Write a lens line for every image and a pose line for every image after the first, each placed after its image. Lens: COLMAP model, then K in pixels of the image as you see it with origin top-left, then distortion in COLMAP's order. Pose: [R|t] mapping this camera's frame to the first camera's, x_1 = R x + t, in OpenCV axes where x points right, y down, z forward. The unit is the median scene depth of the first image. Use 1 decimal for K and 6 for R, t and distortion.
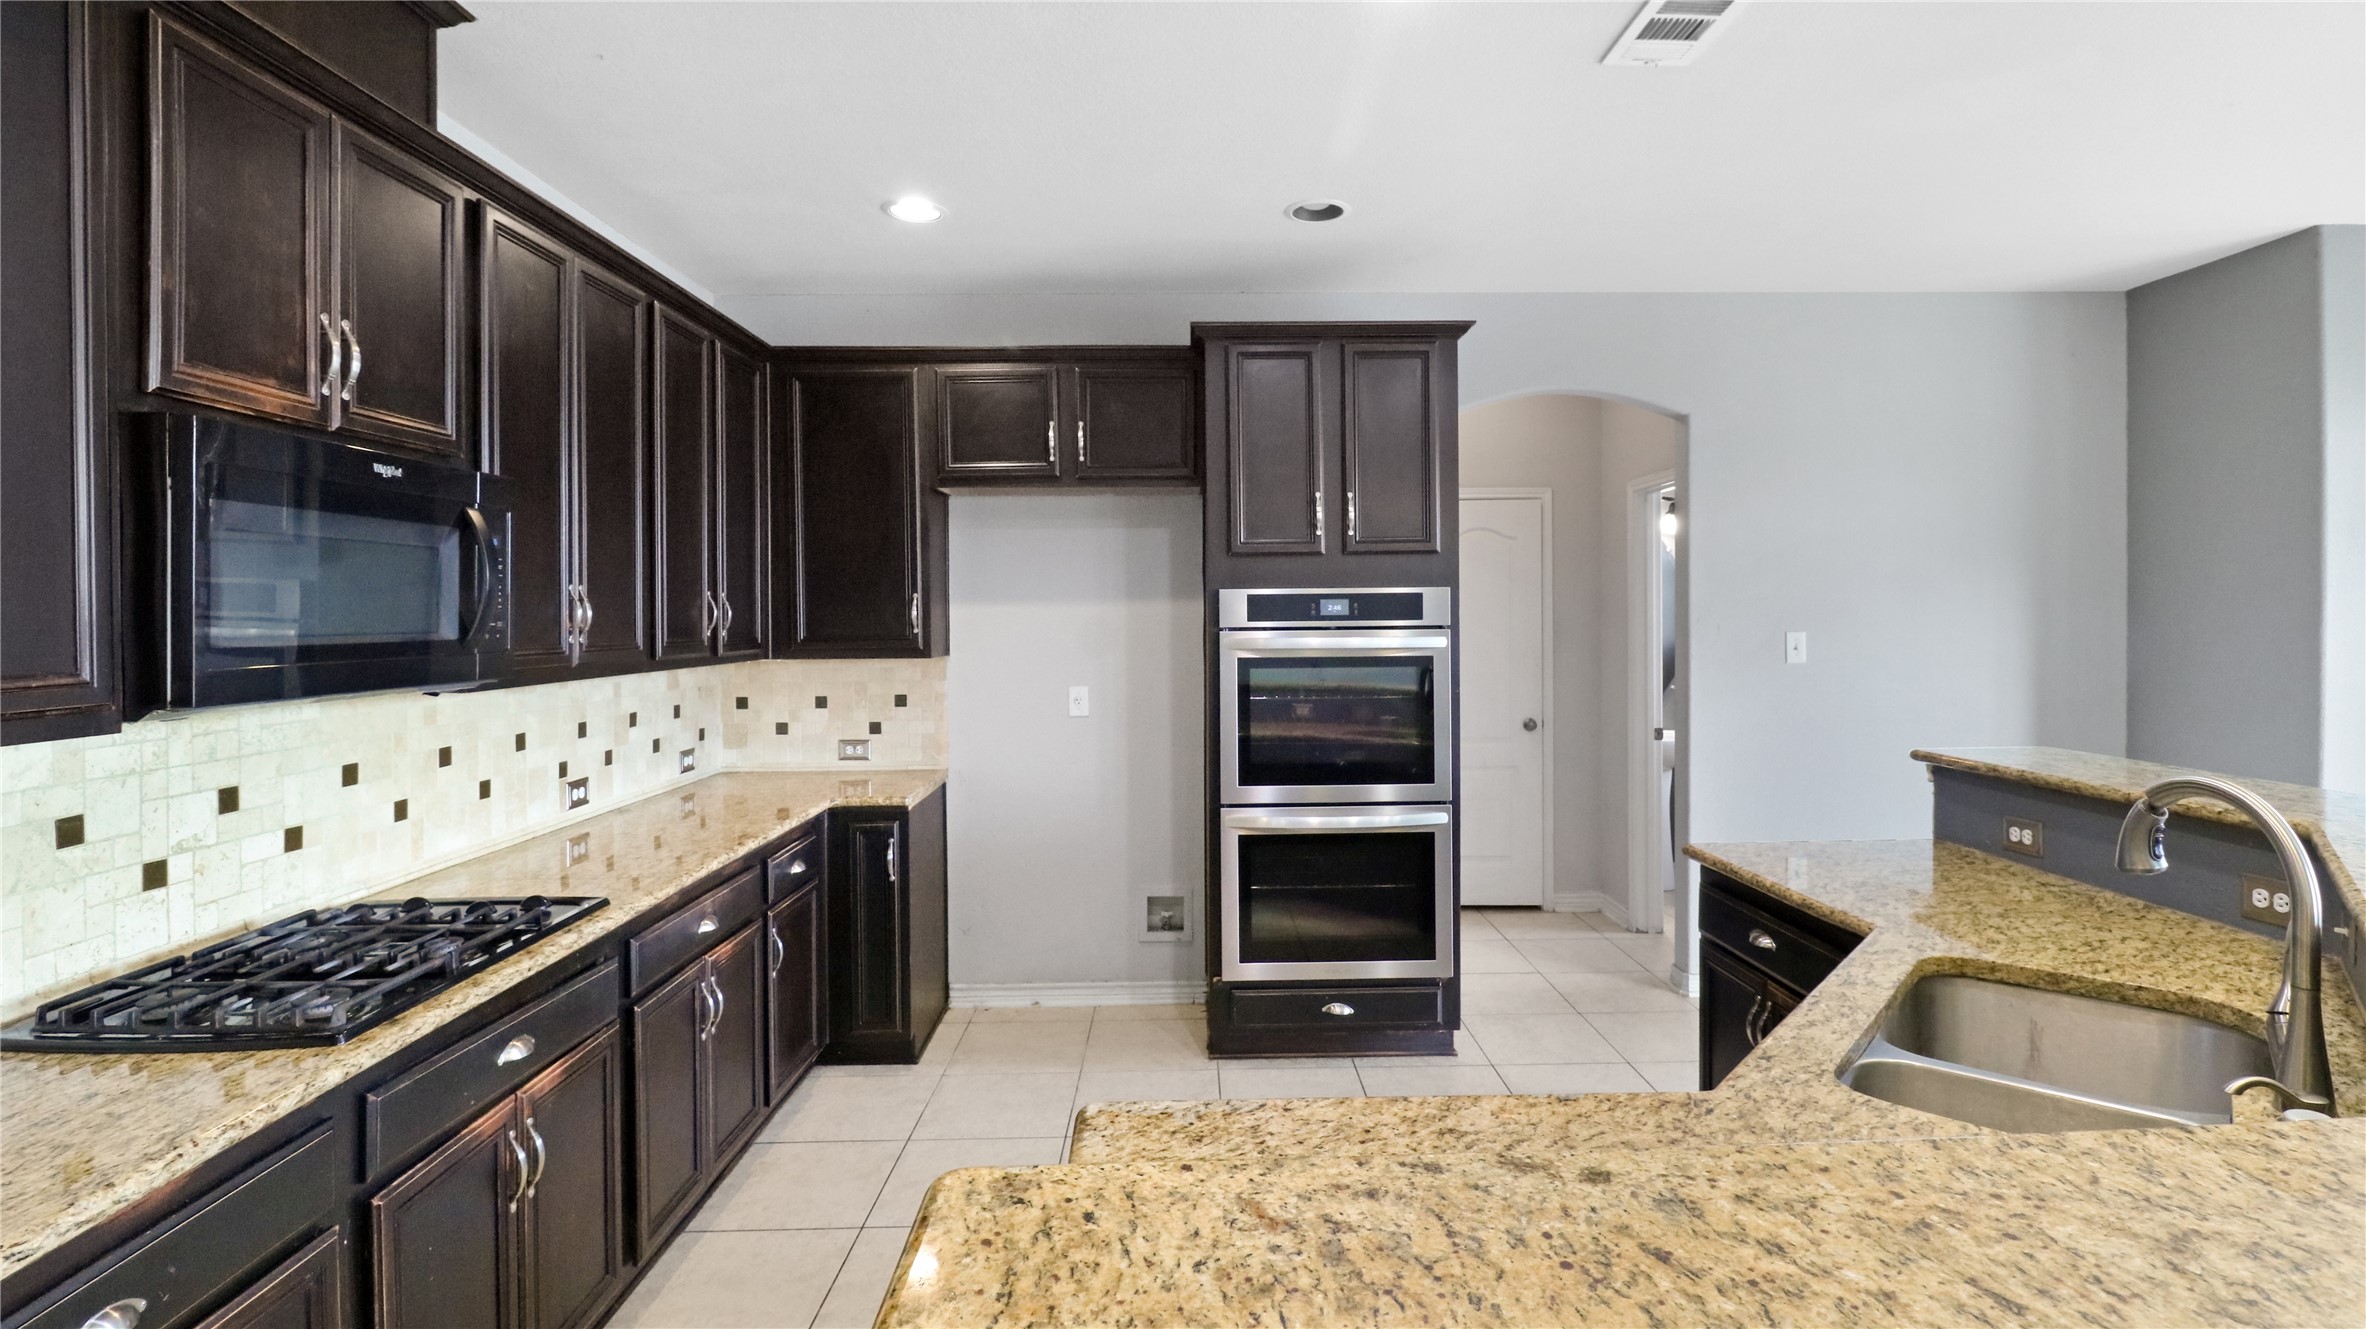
lens RADIAL K [[1100.5, 0, 1192.3], [0, 1100.5, 617.8], [0, 0, 1]] dist [0.001533, 0.000158]
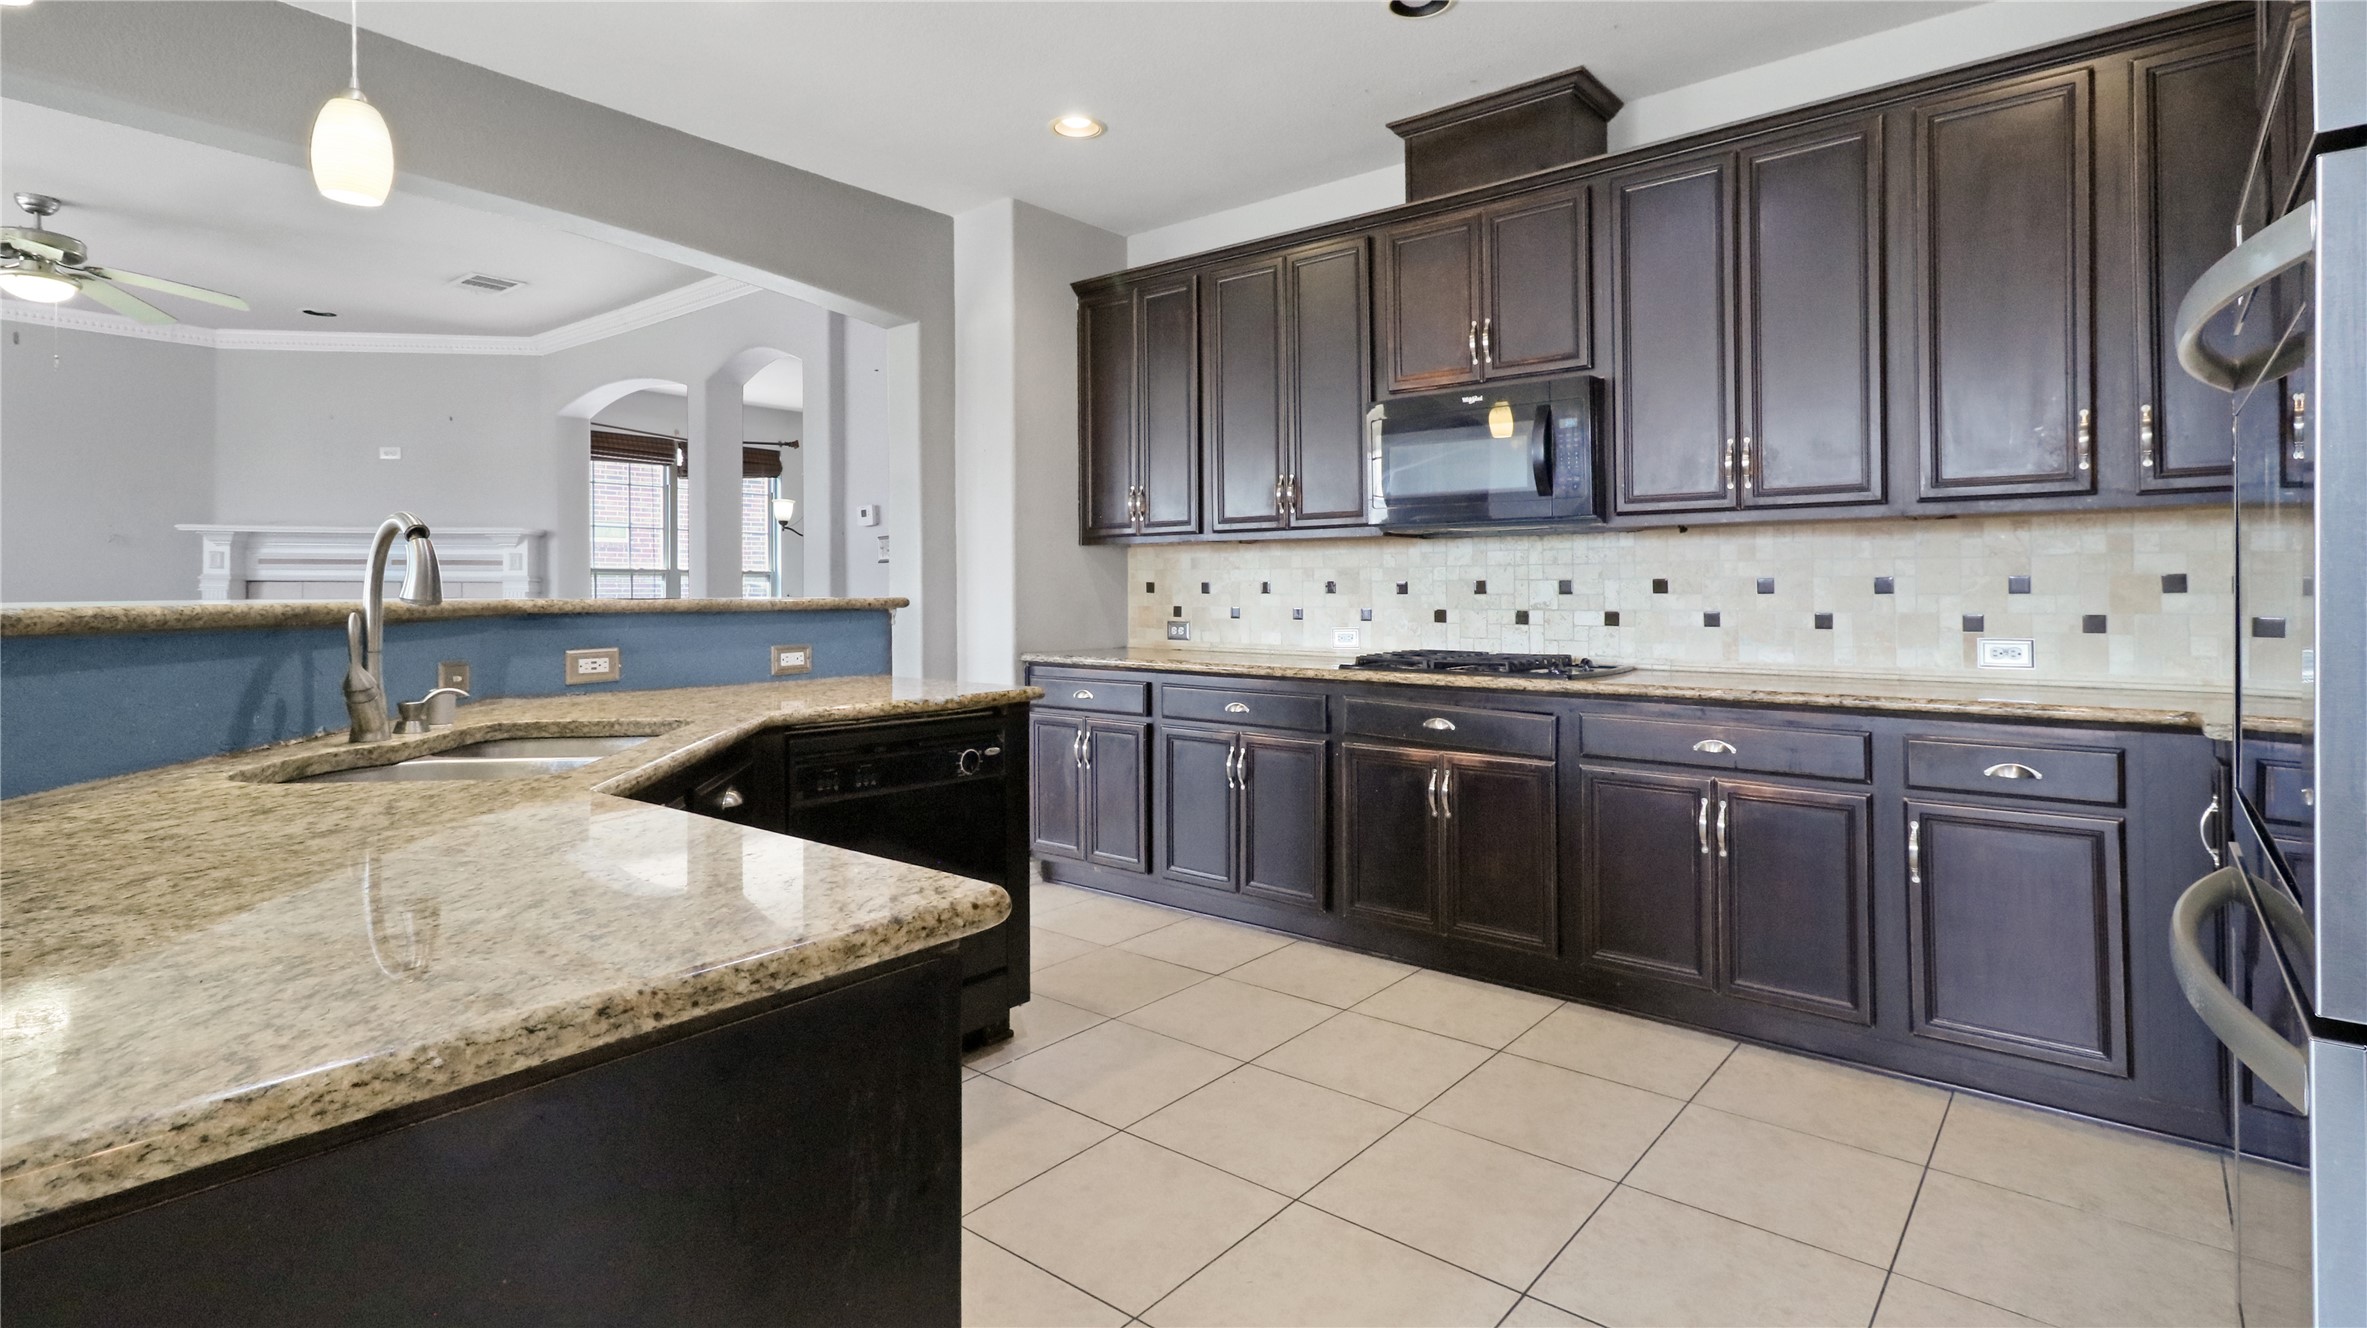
lens RADIAL K [[1126.5, 0, 1197.2], [0, 1126.5, 580.9], [0, 0, 1]] dist [0.015978, -0.000076]
pose [[-0.644390, -0.003286, -0.764690, 0.901063], [0.000495, 0.999989, -0.004714, 0.157993], [0.764697, -0.003416, -0.644381, 1.676795]]
